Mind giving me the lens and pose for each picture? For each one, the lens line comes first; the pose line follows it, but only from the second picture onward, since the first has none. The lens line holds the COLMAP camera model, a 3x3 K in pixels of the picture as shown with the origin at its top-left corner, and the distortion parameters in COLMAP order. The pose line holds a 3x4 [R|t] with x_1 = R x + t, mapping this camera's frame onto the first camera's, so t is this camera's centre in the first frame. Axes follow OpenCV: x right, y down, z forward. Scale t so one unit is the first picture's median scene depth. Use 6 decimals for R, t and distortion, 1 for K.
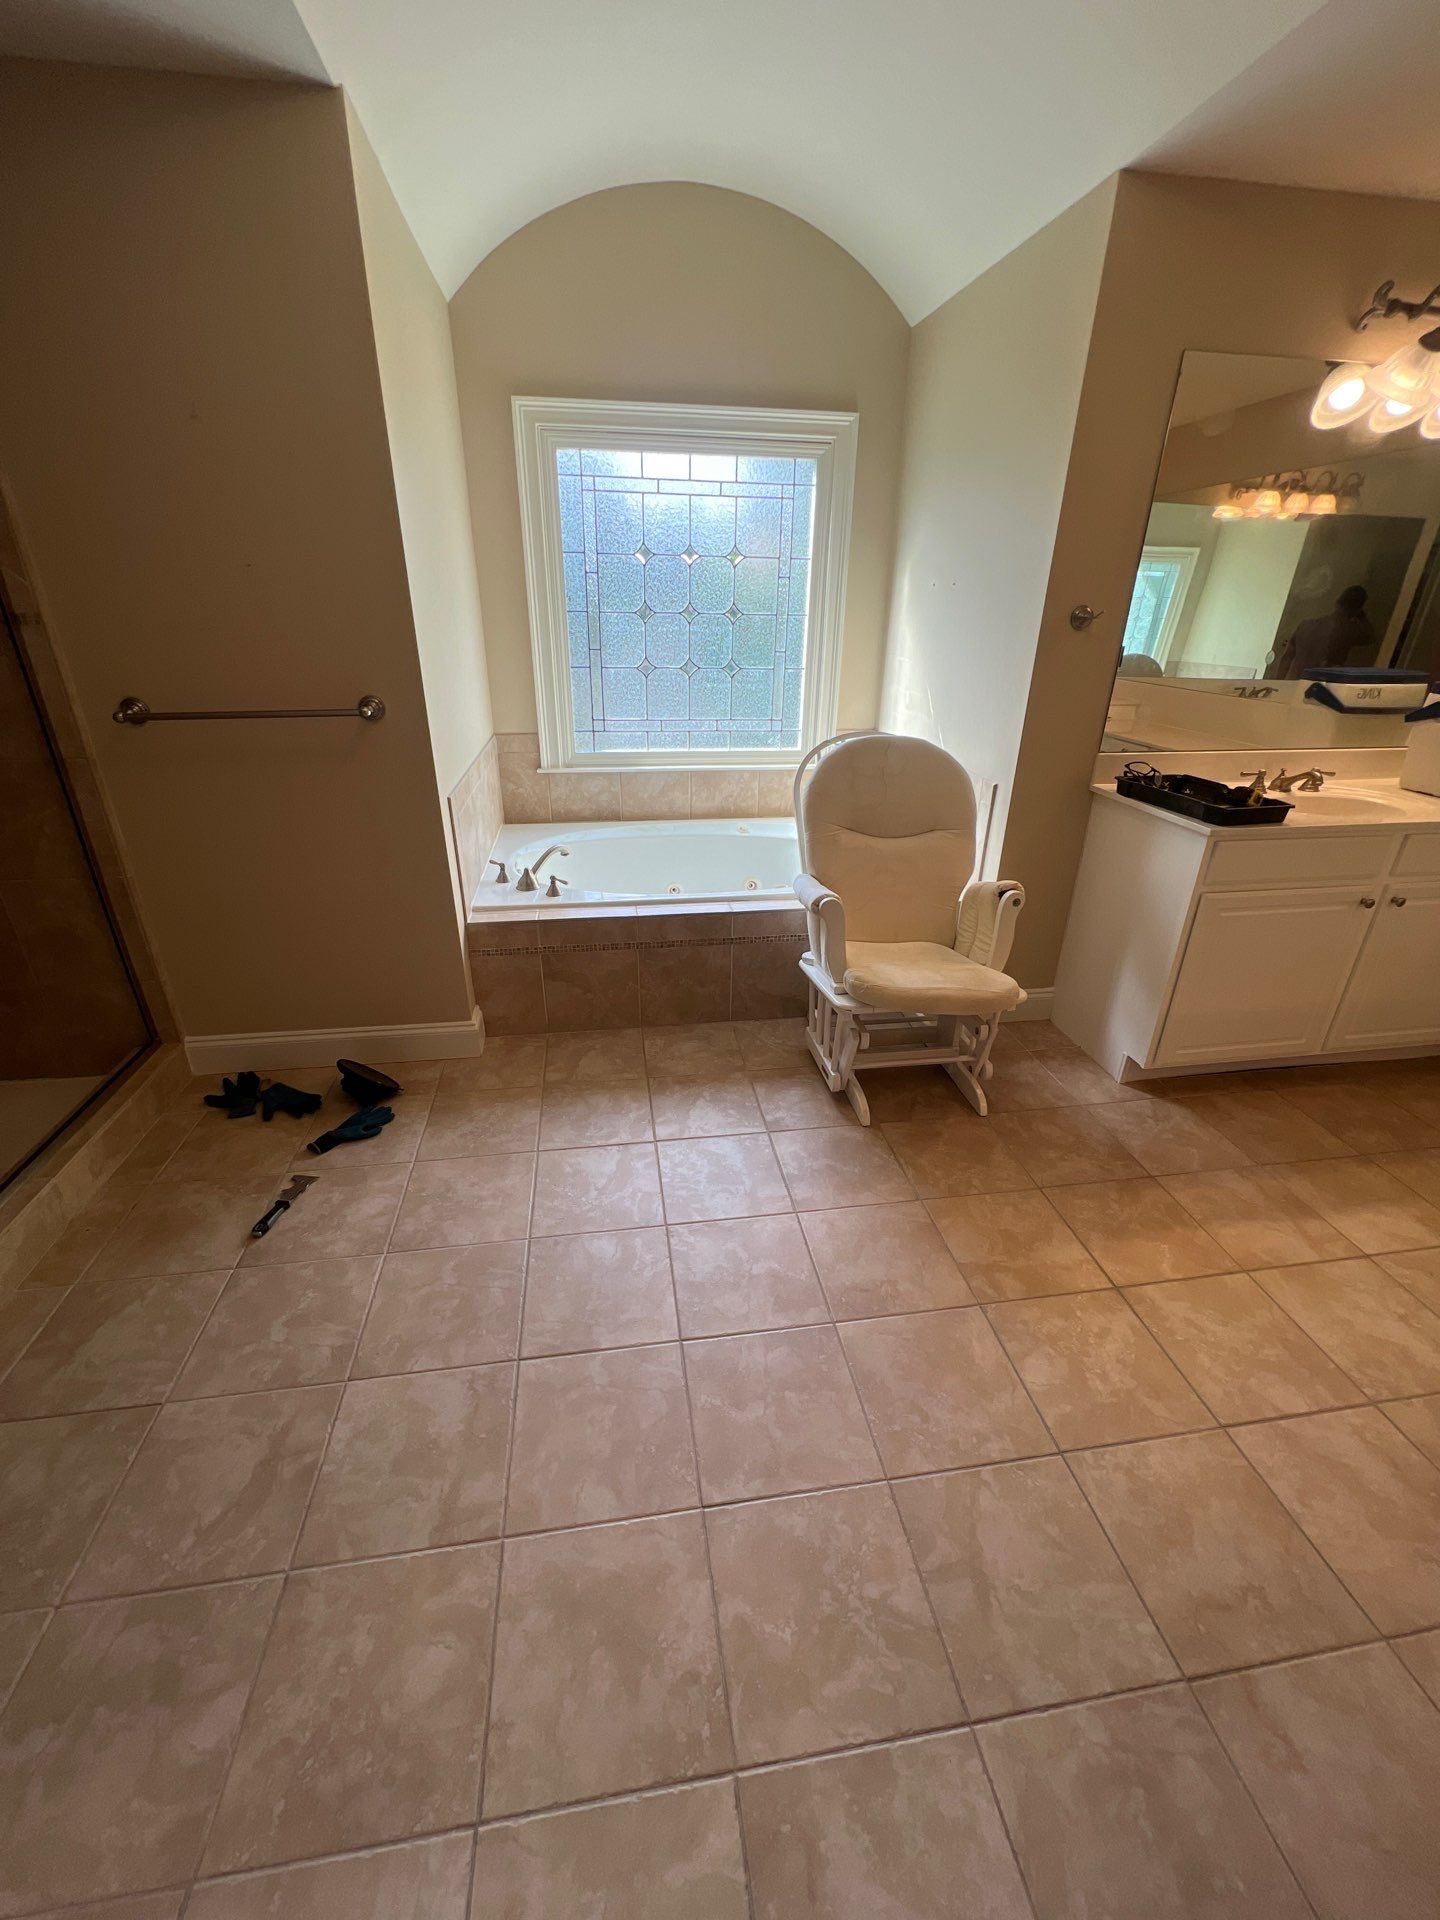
lens RADIAL K [[773.5, 0, 719.4], [0, 773.5, 959.3], [0, 0, 1]] dist [-0.005615, 0.000846]
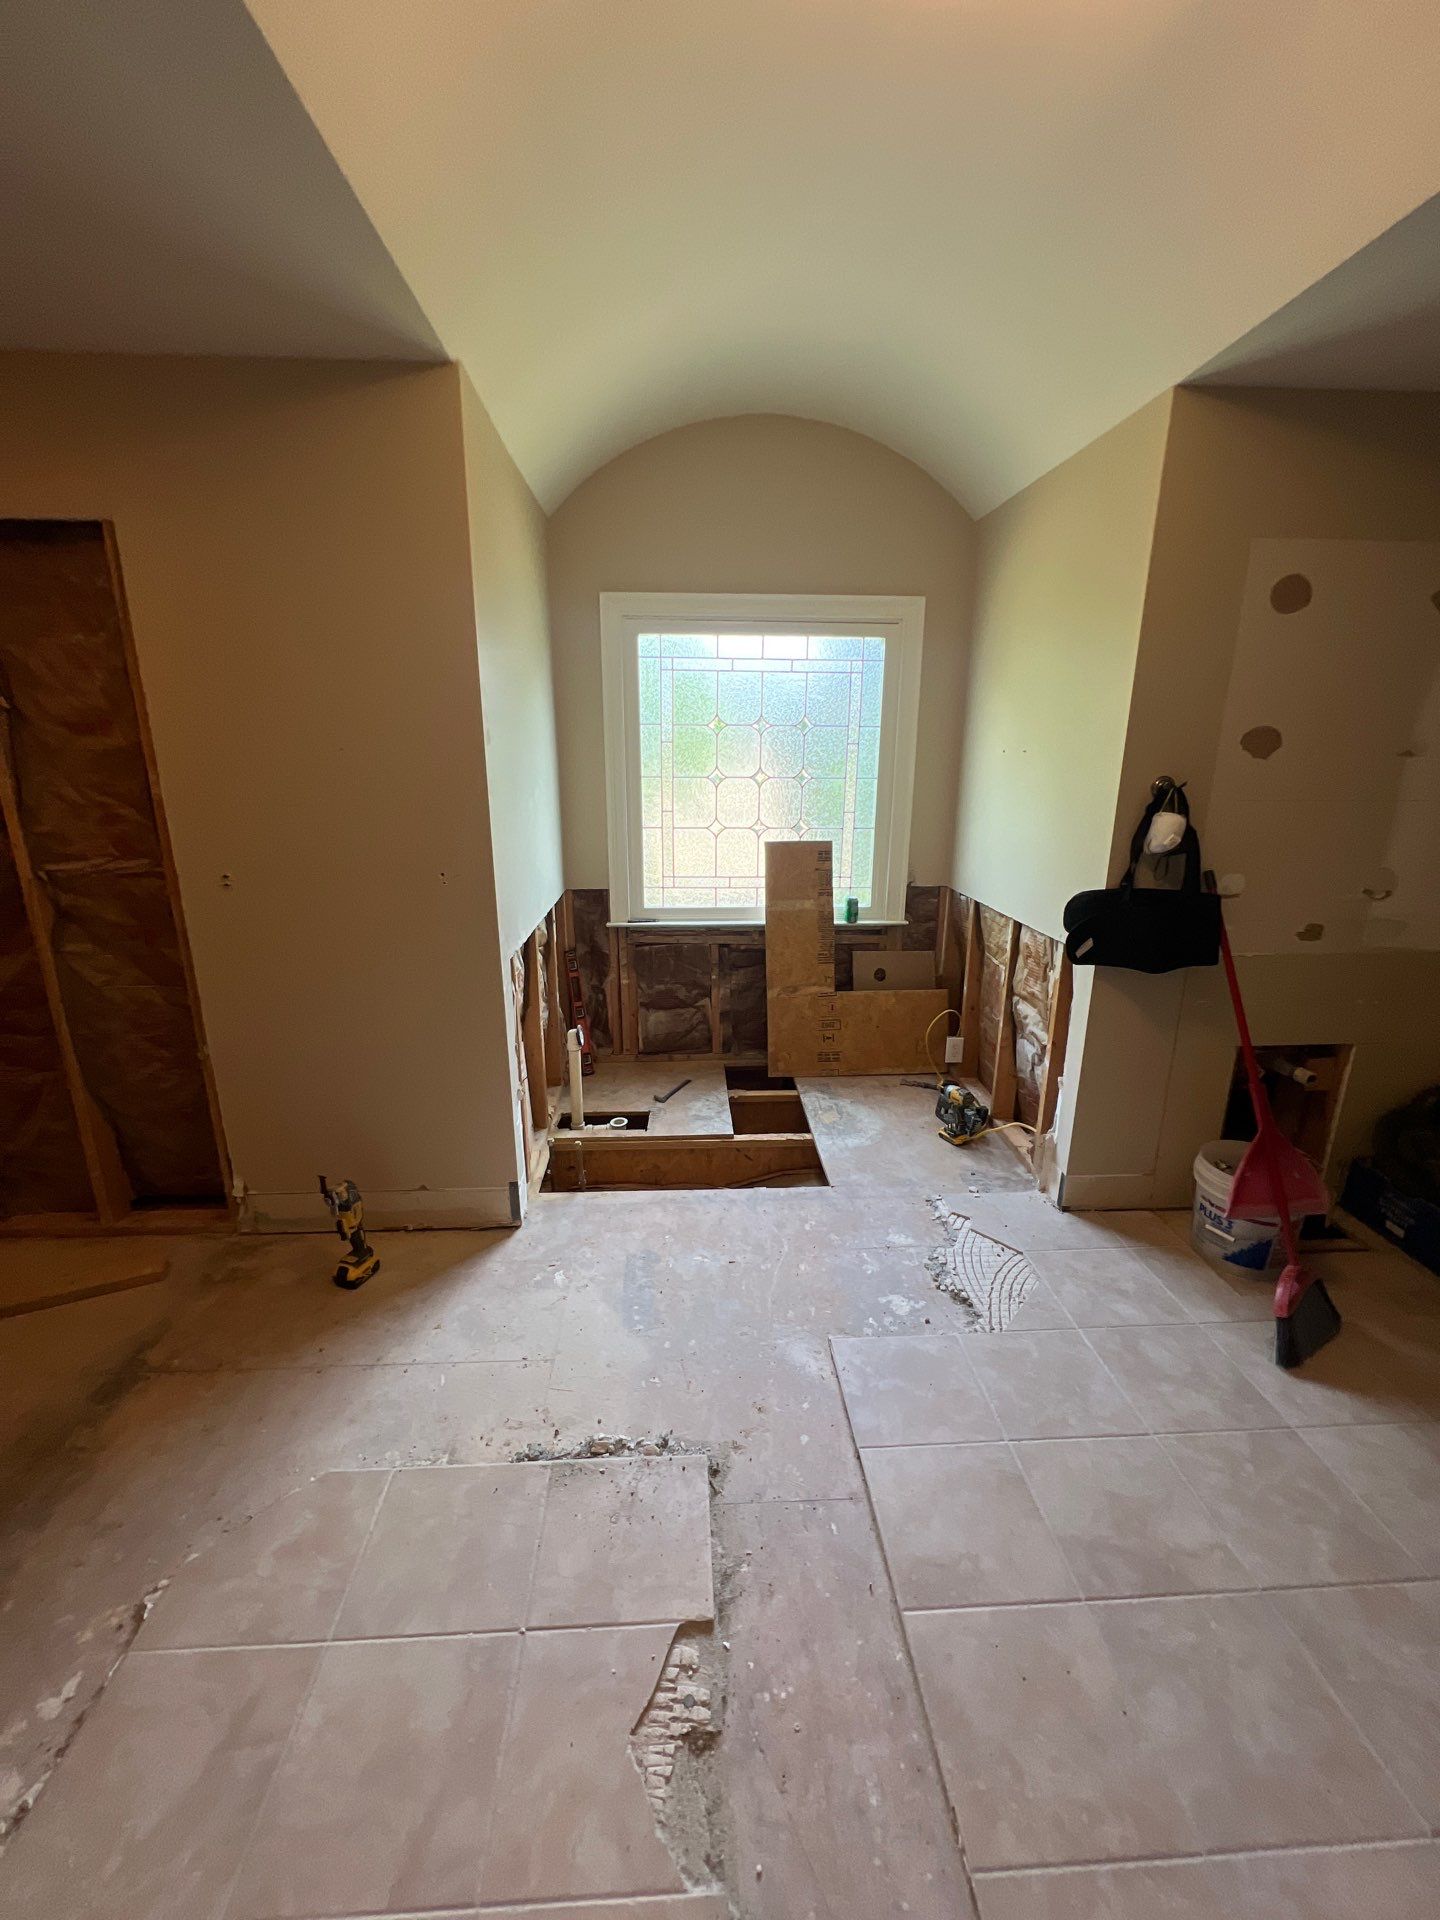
lens RADIAL K [[773.5, 0, 716.7], [0, 773.5, 959.3], [0, 0, 1]] dist [-0.005615, 0.000846]
pose [[0.994738, 0.016556, -0.101102, 0.016546], [-0.033343, 0.985446, -0.166688, -0.050196], [0.096871, 0.169182, 0.980813, 0.038243]]
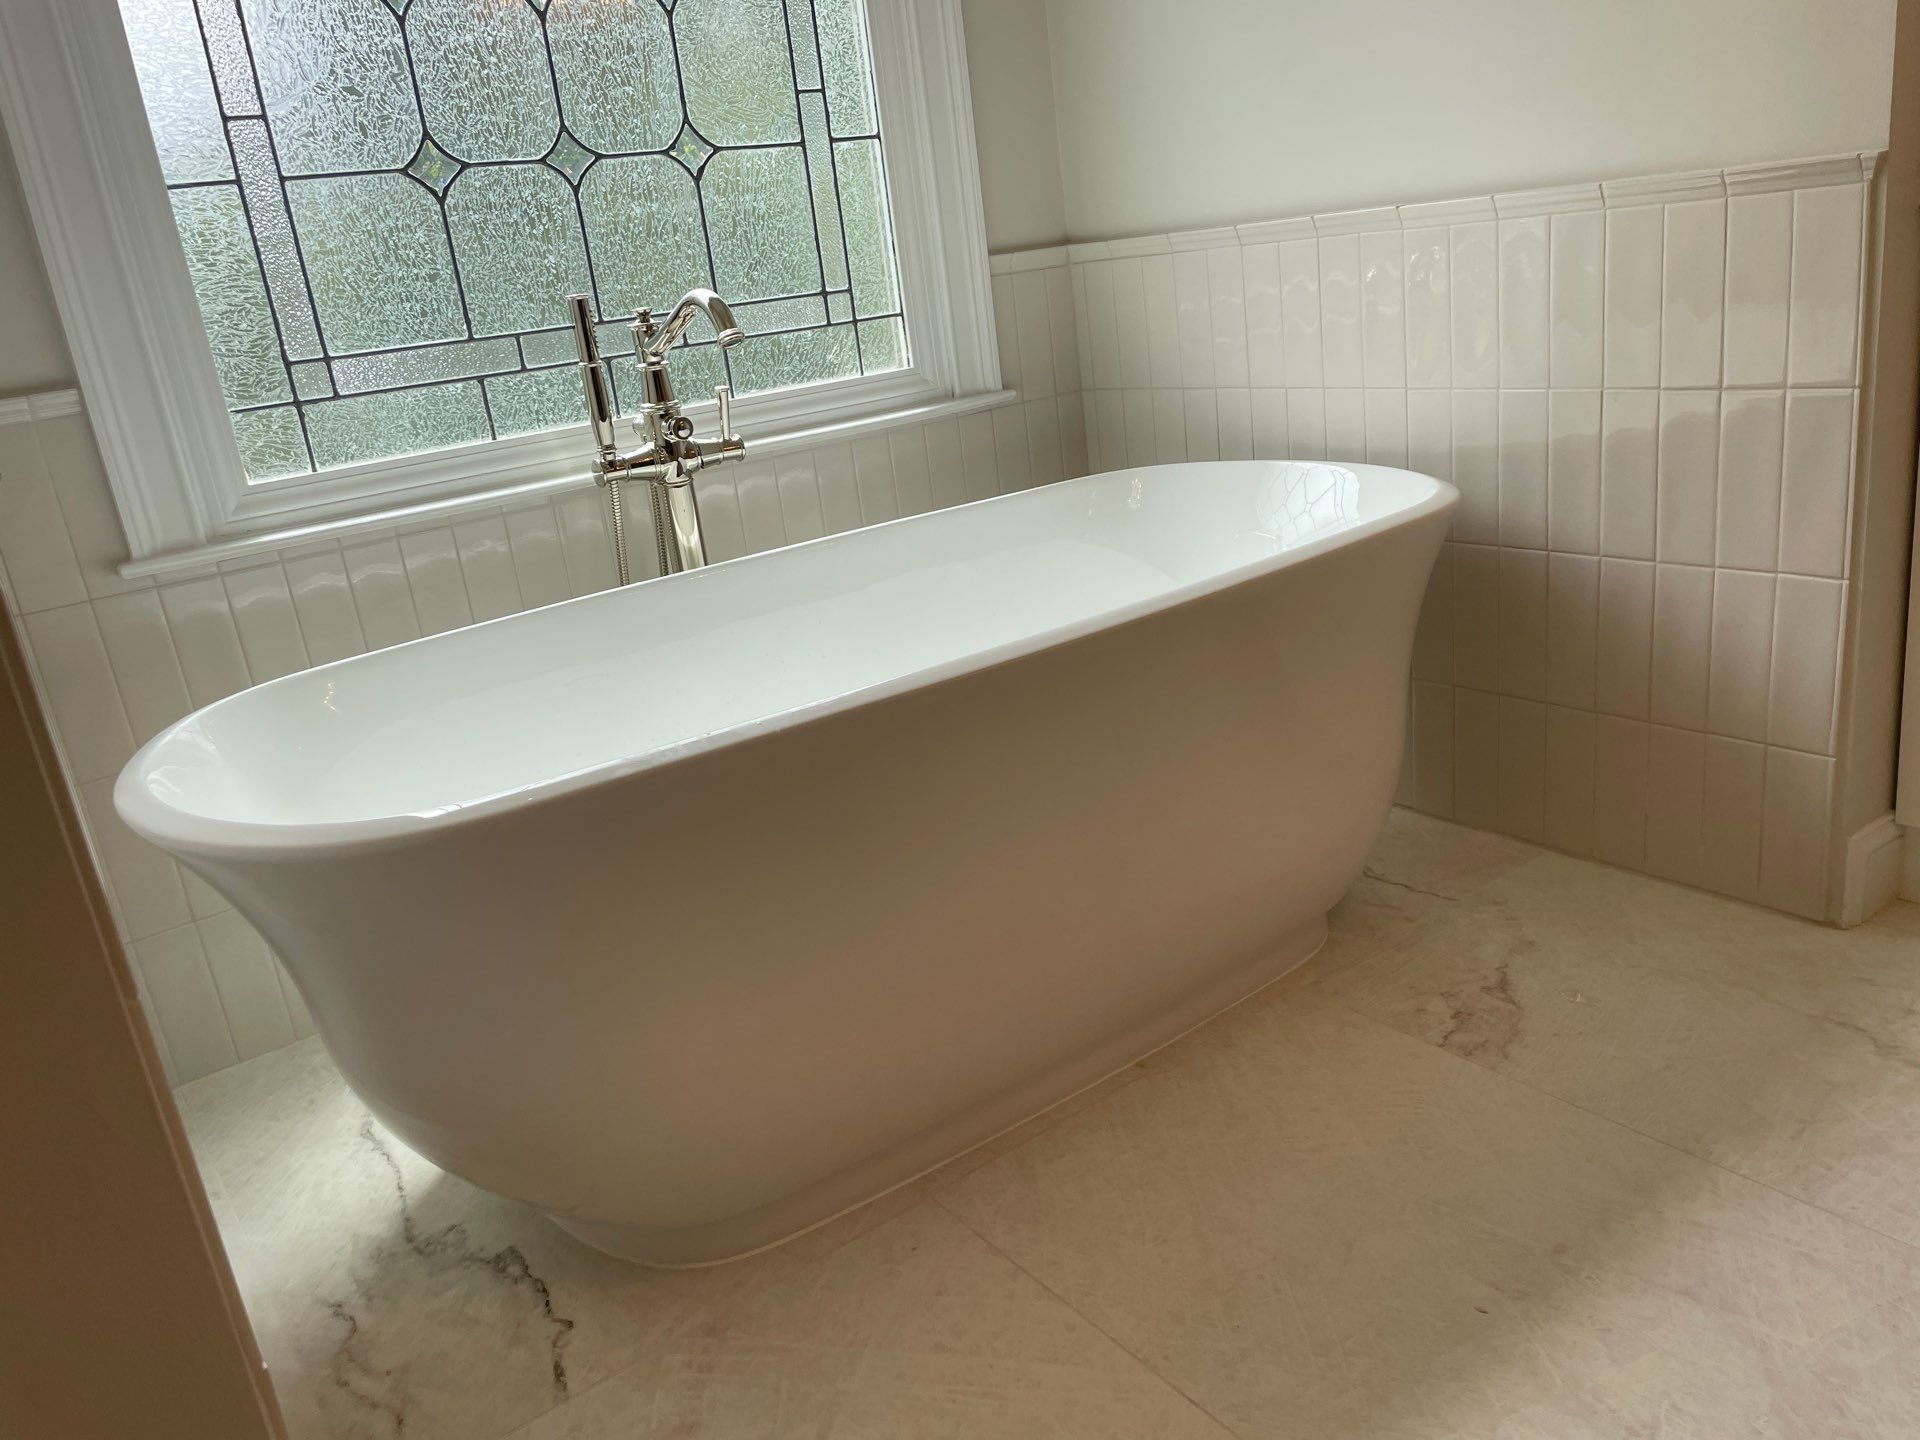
lens RADIAL K [[1443.4, 0, 944.1], [0, 1443.4, 725.1], [0, 0, 1]] dist [0.081975, -0.102089]
pose [[0.871609, -0.261662, 0.414525, -0.302140], [0.316543, 0.946111, -0.068370, -0.097947], [-0.374296, 0.190807, 0.907466, 0.630298]]
